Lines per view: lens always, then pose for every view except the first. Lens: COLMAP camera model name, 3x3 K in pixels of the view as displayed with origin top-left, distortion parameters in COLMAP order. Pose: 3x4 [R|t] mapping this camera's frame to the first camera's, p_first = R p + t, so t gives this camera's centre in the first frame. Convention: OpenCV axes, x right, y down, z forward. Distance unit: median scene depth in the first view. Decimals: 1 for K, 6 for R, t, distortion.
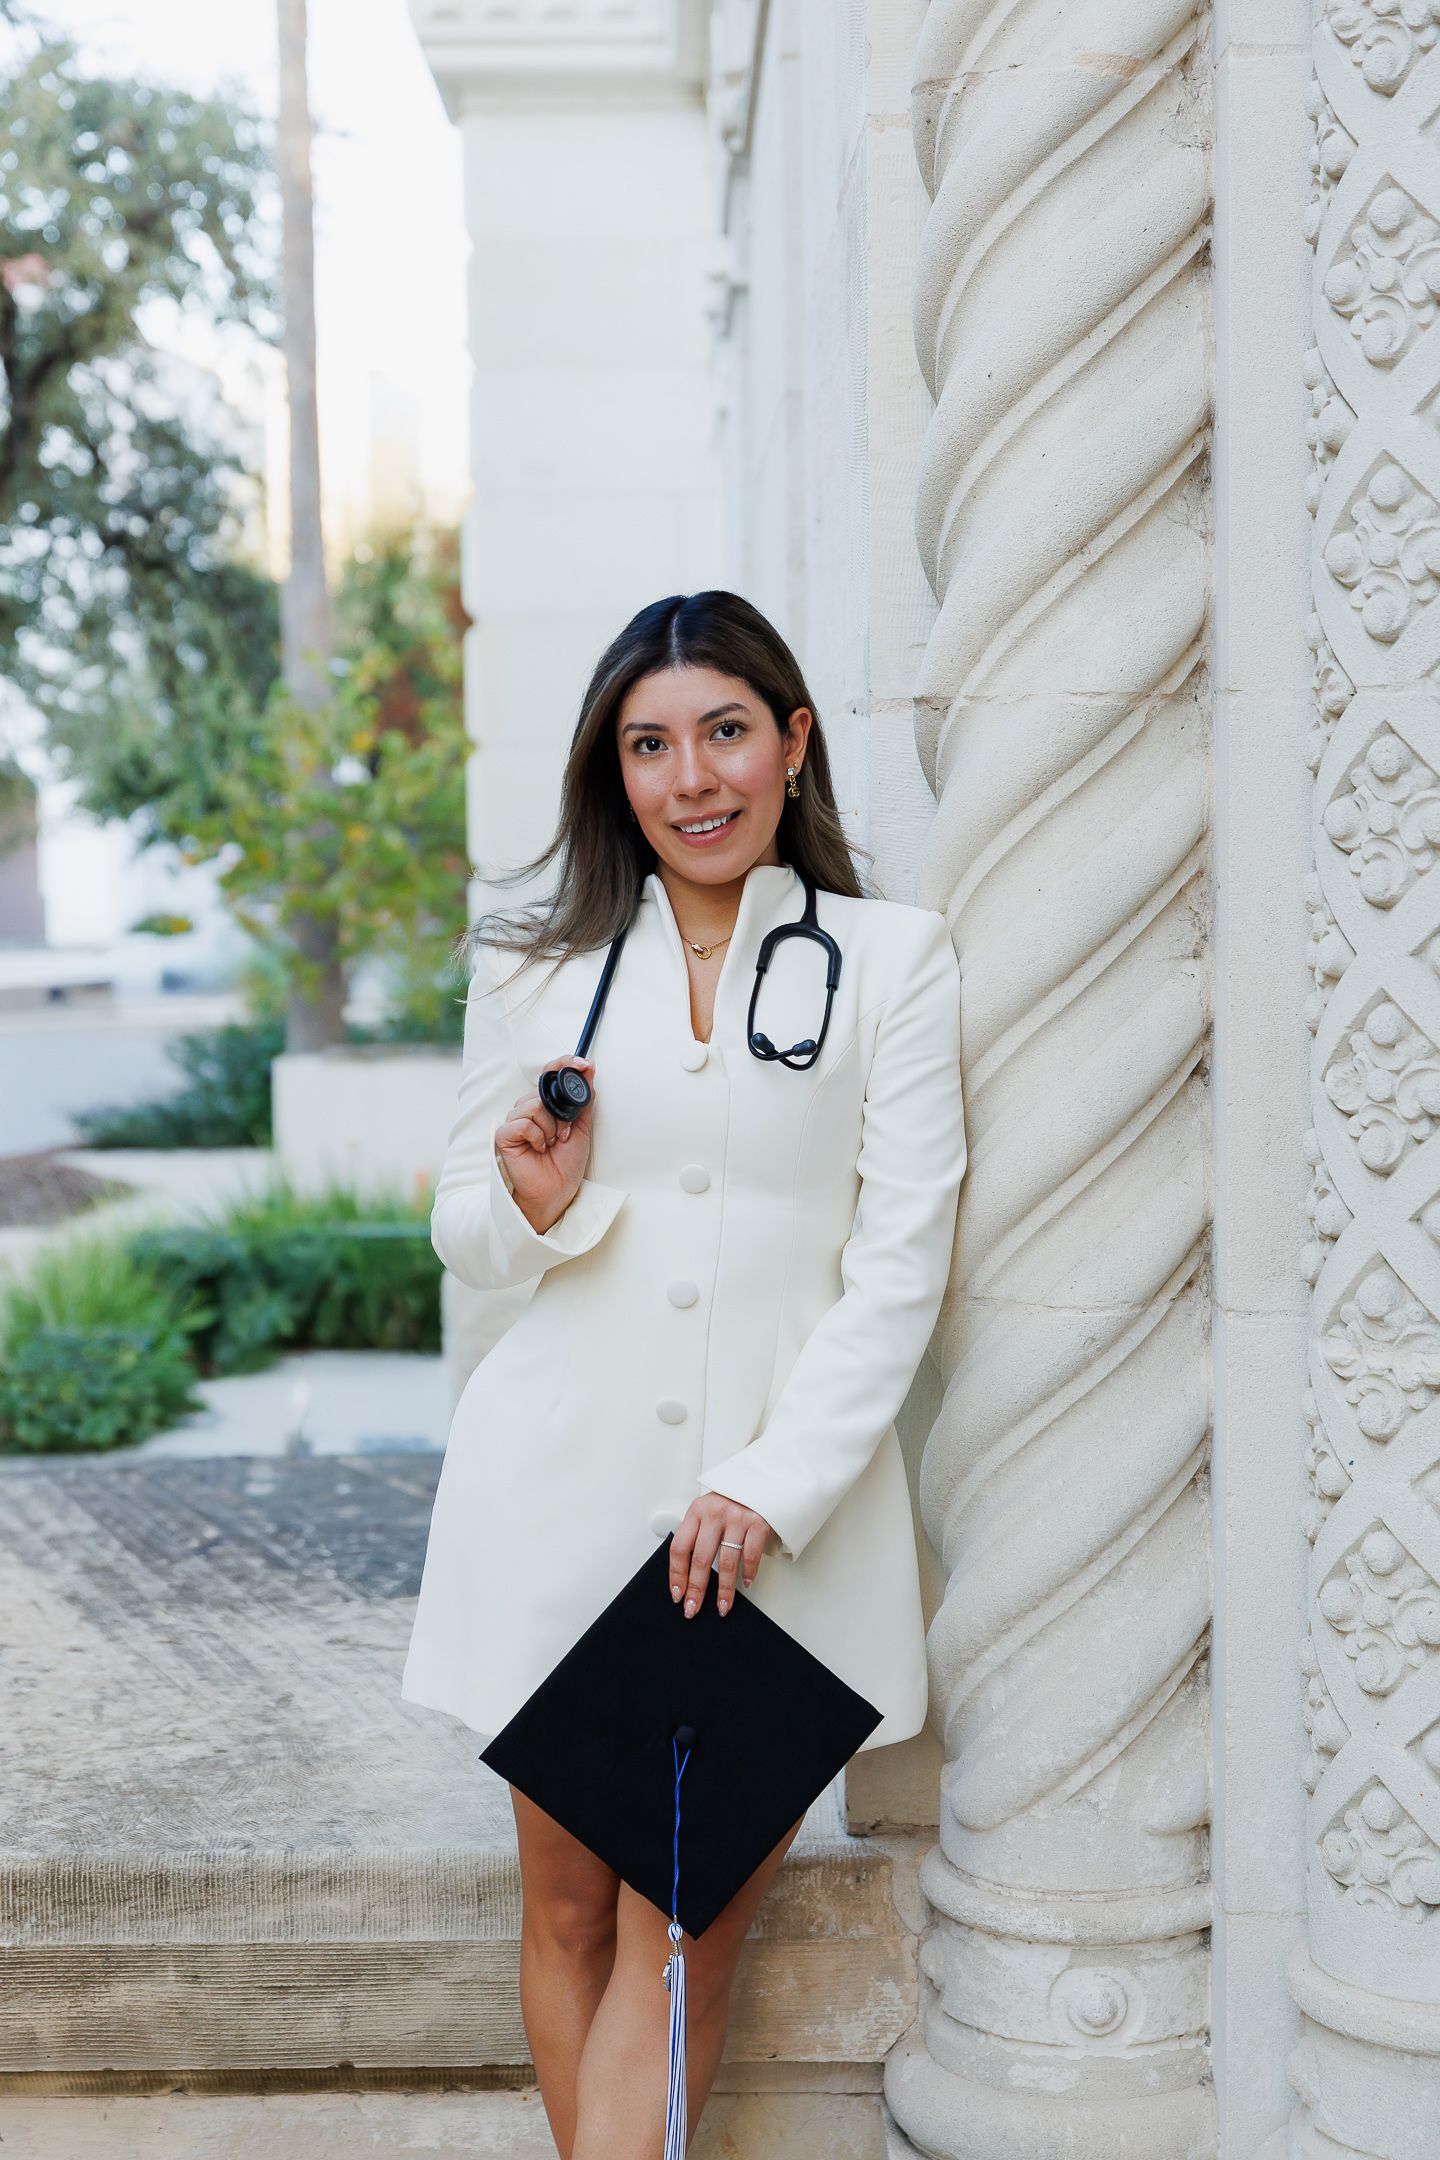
lens RADIAL K [[3639.6, 0, 720.0], [0, 3639.6, 1080.0], [0, 0, 1]] dist [0.006154, 0.001672]
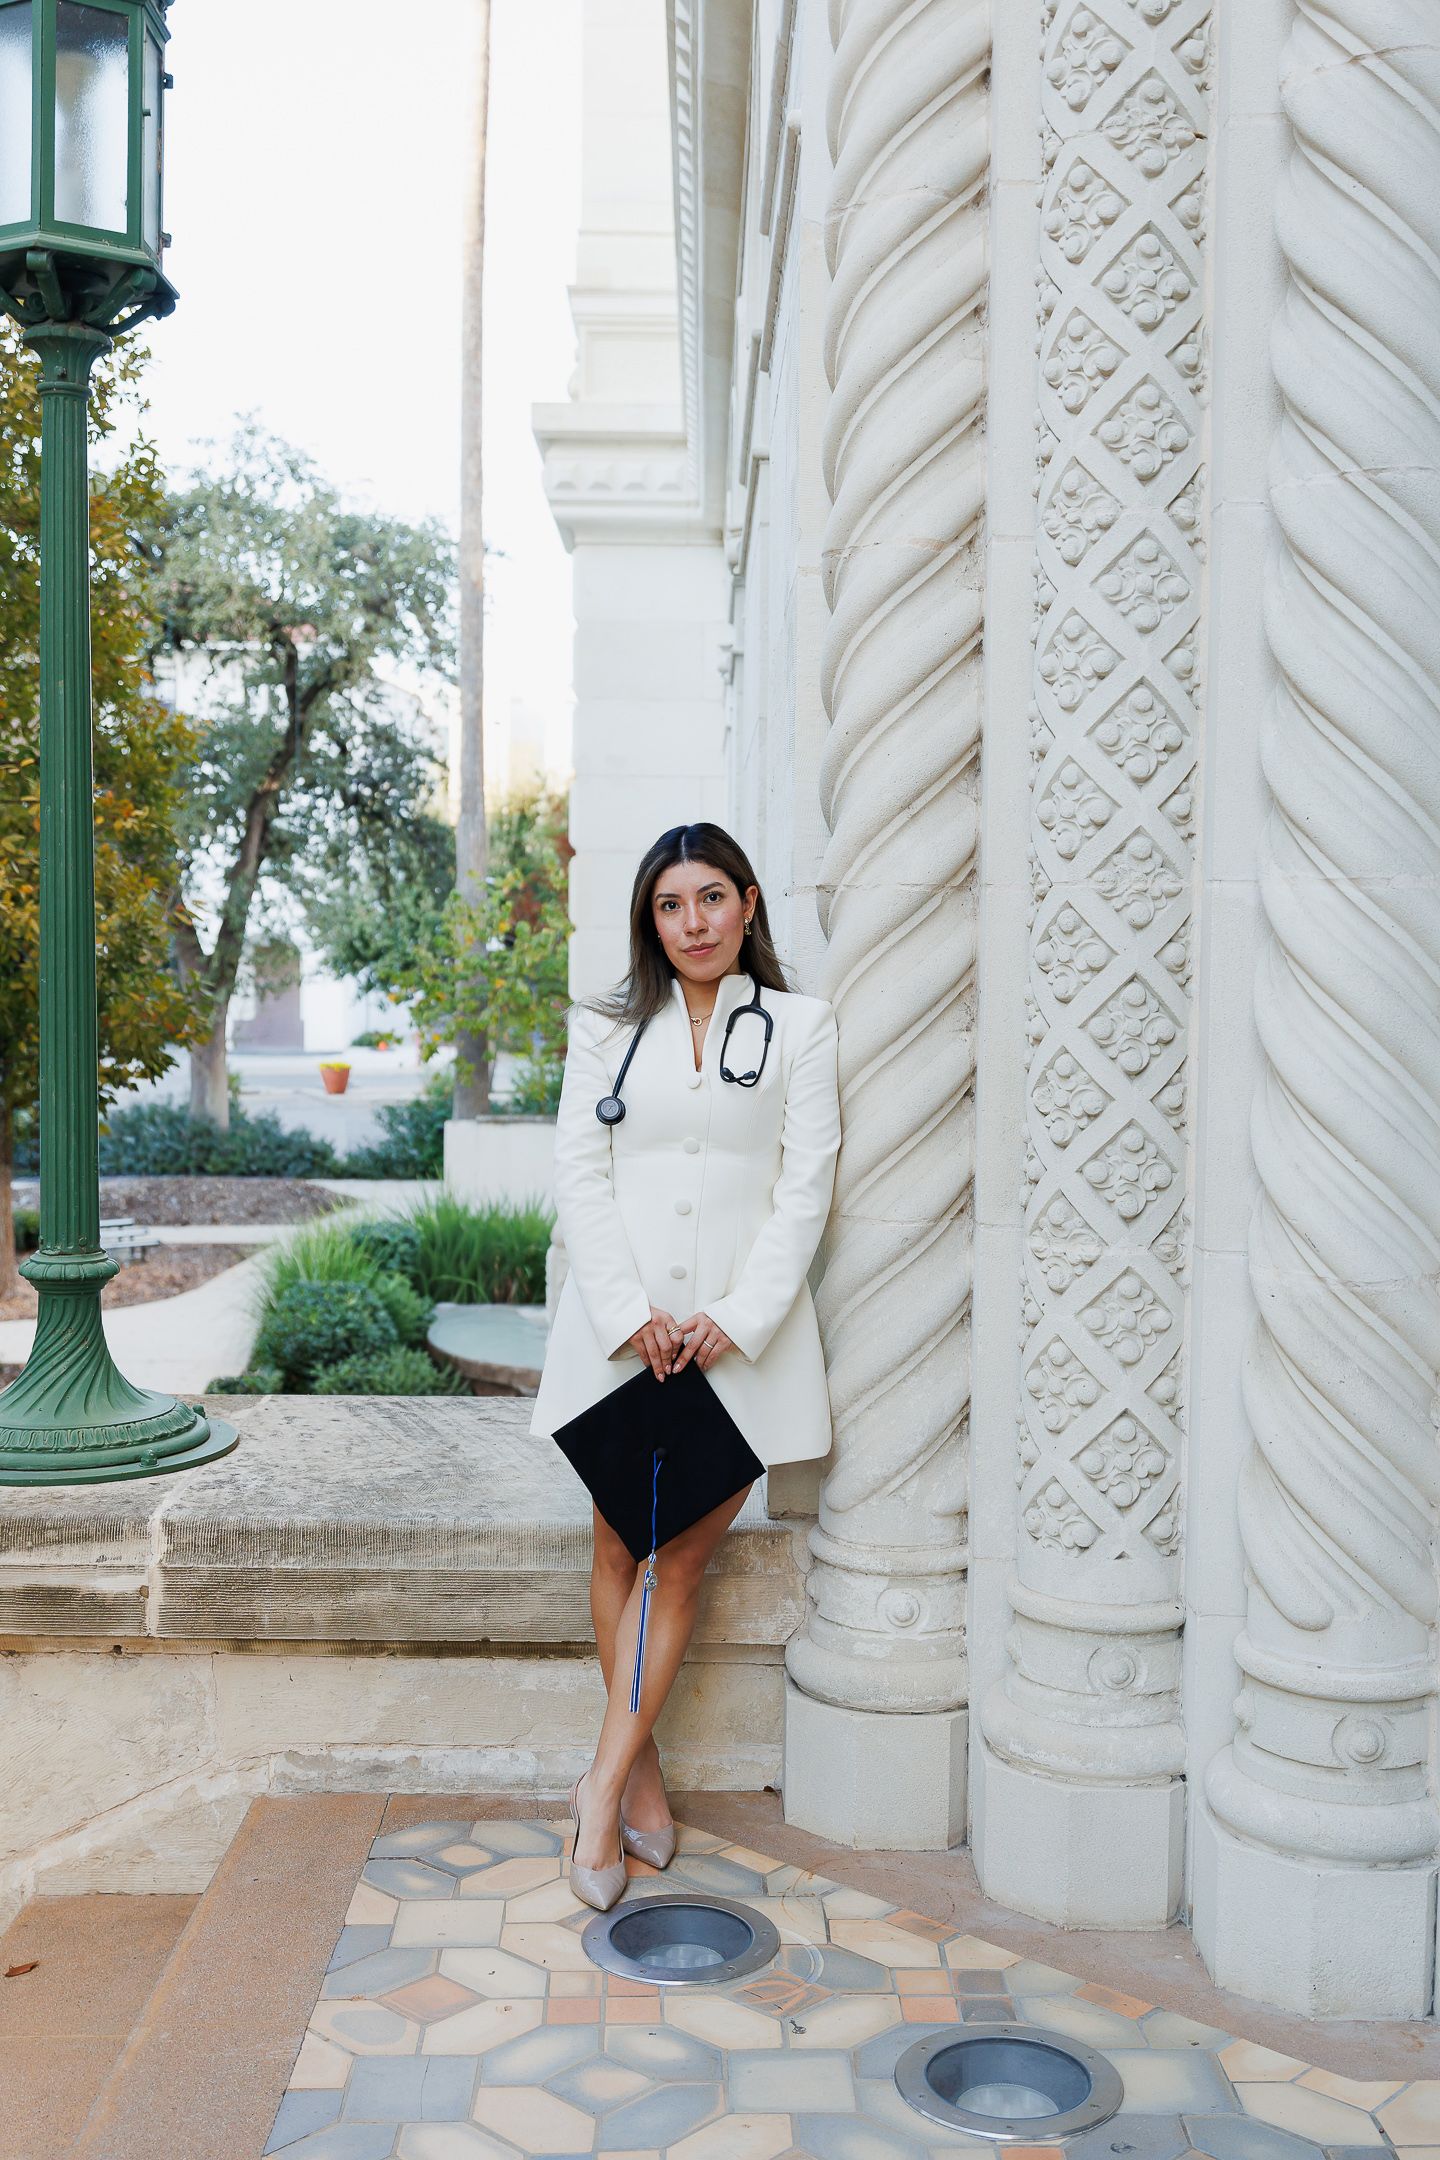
lens RADIAL K [[2282.5, 0, 720.0], [0, 2282.5, 1080.0], [0, 0, 1]] dist [0.001338, 0.000099]
pose [[0.999763, 0.021720, -0.001282, 0.008245], [-0.021748, 0.999347, -0.028862, 0.024966], [0.000655, 0.028883, 0.999583, -0.132536]]
